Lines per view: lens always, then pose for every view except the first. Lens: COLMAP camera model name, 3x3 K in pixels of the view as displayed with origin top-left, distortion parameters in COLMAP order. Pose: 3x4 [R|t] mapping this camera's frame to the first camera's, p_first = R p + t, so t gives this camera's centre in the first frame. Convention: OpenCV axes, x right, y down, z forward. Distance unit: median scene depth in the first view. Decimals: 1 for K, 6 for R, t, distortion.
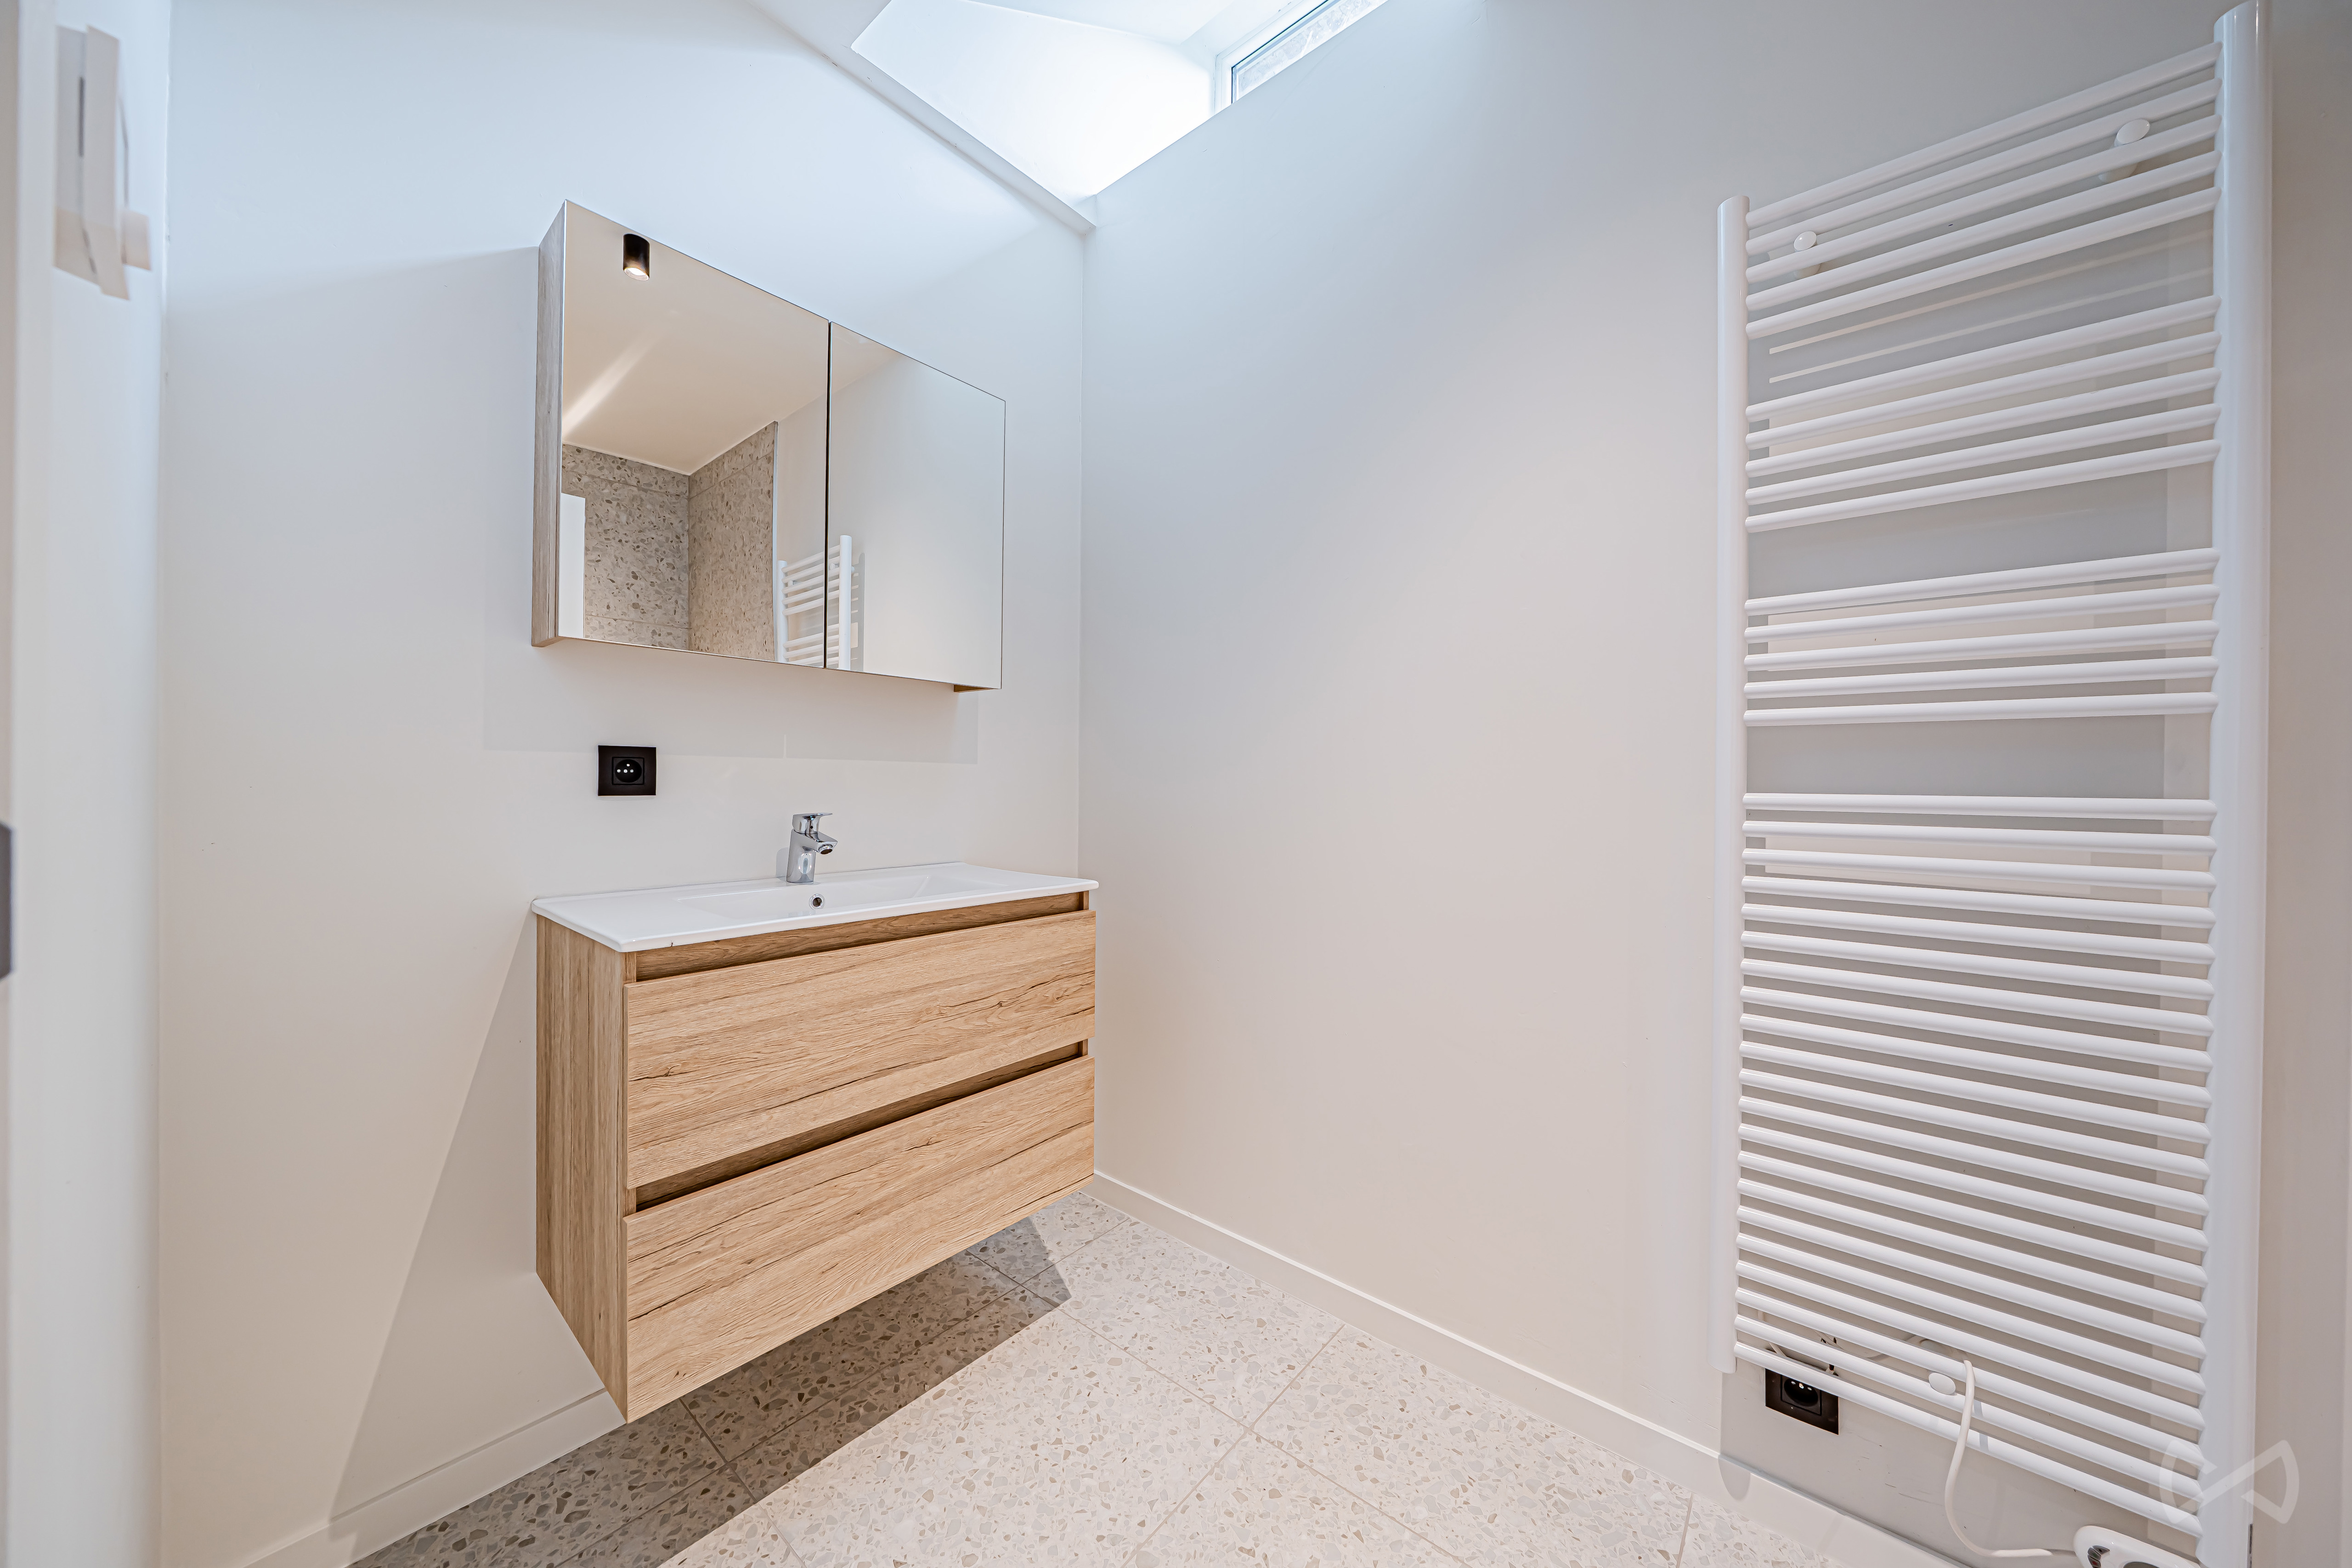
lens RADIAL K [[799.2, 0, 1176.0], [0, 799.2, 784.0], [0, 0, 1]] dist [-0.006051, 0.000044]
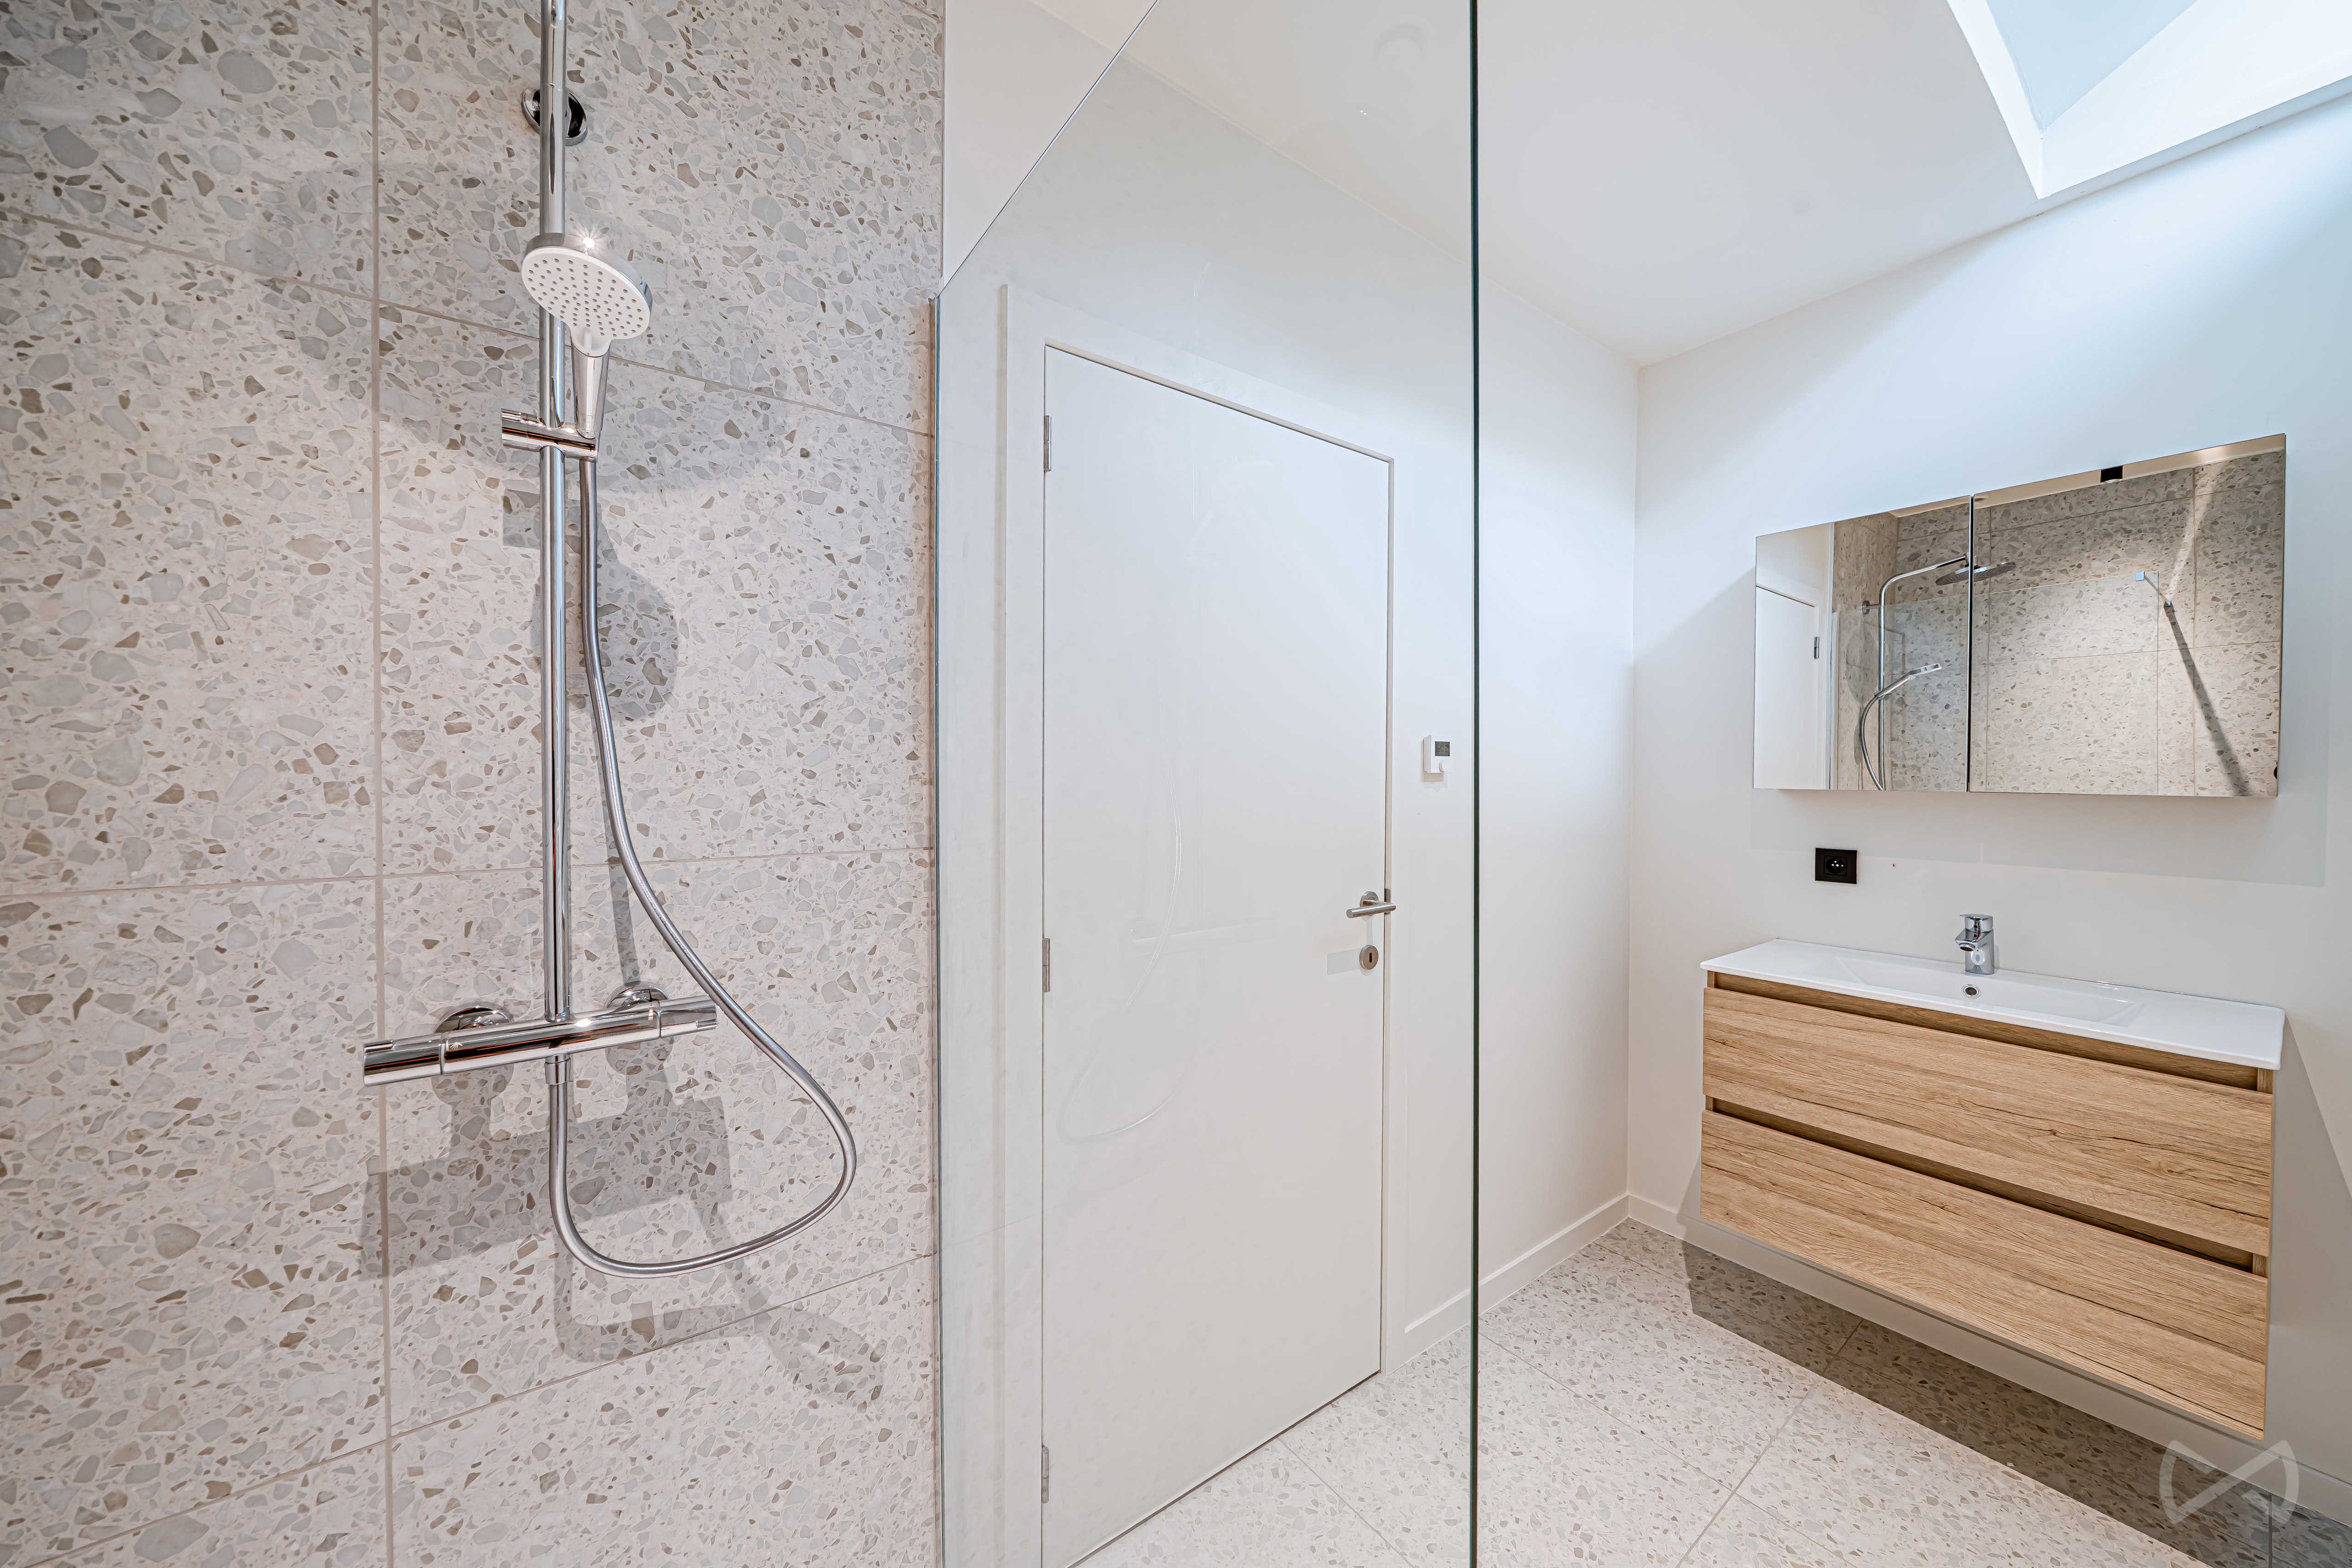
lens RADIAL K [[799.1, 0, 1176.0], [0, 799.1, 784.0], [0, 0, 1]] dist [-0.006051, 0.000044]
pose [[-0.242005, 0.000712, -0.970275, 1.113146], [-0.010199, 0.999943, 0.003277, -0.171855], [0.970221, 0.010689, -0.241984, 0.174770]]
